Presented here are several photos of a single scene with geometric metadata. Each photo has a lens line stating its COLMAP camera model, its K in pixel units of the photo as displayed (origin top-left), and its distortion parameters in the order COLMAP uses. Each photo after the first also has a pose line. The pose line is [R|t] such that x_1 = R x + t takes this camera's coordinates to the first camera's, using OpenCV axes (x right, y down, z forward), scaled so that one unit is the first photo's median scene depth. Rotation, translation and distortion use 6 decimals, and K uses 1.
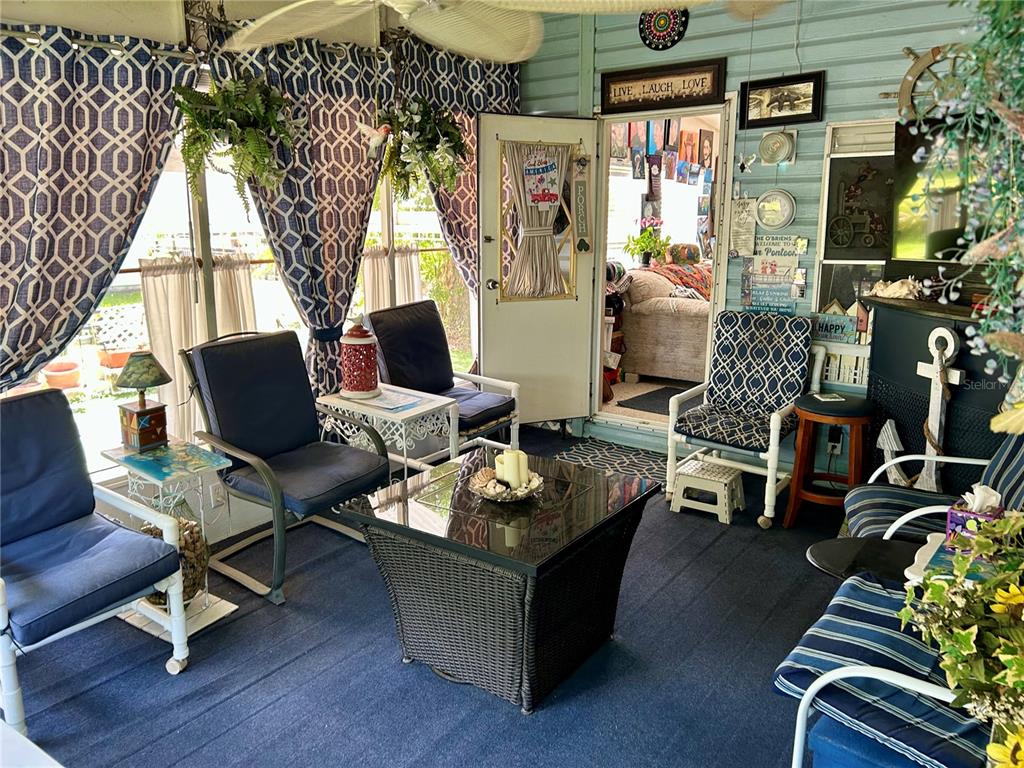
lens RADIAL K [[767.5, 0, 513.7], [0, 767.5, 380.4], [0, 0, 1]] dist [0.042373, -0.050066]
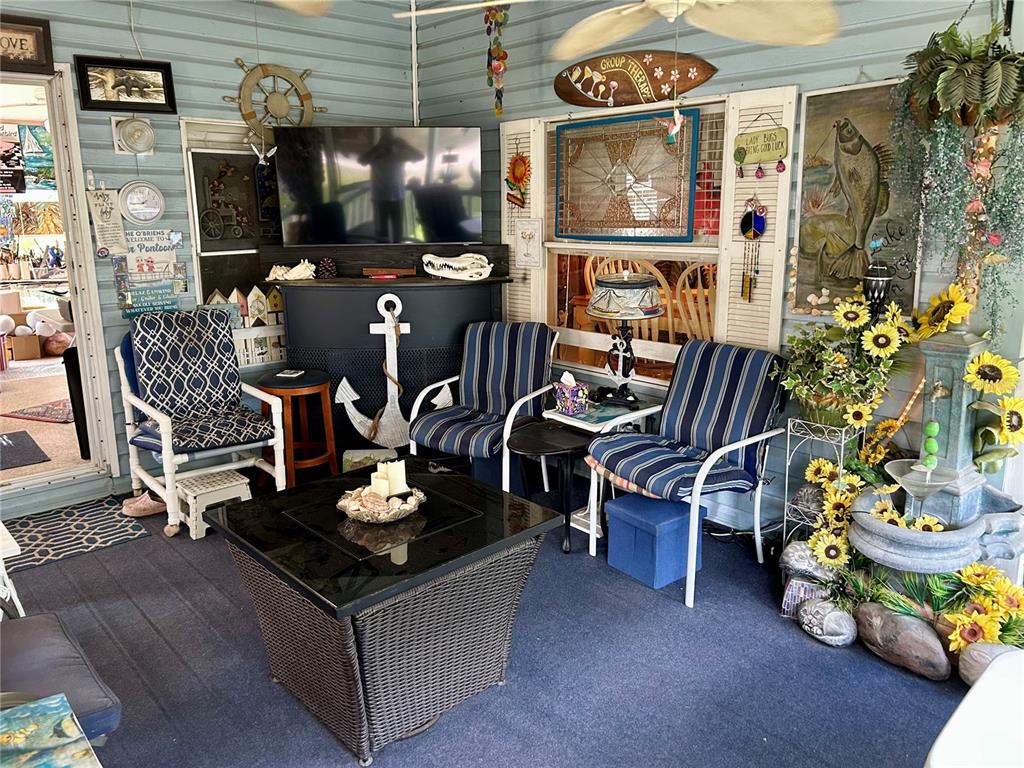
lens RADIAL K [[767.5, 0, 513.5], [0, 767.5, 381.6], [0, 0, 1]] dist [0.042373, -0.050066]
pose [[0.183165, -0.214722, 0.959346, -0.536860], [0.211718, 0.961572, 0.174797, -0.083389], [-0.960014, 0.171094, 0.221587, 0.408767]]
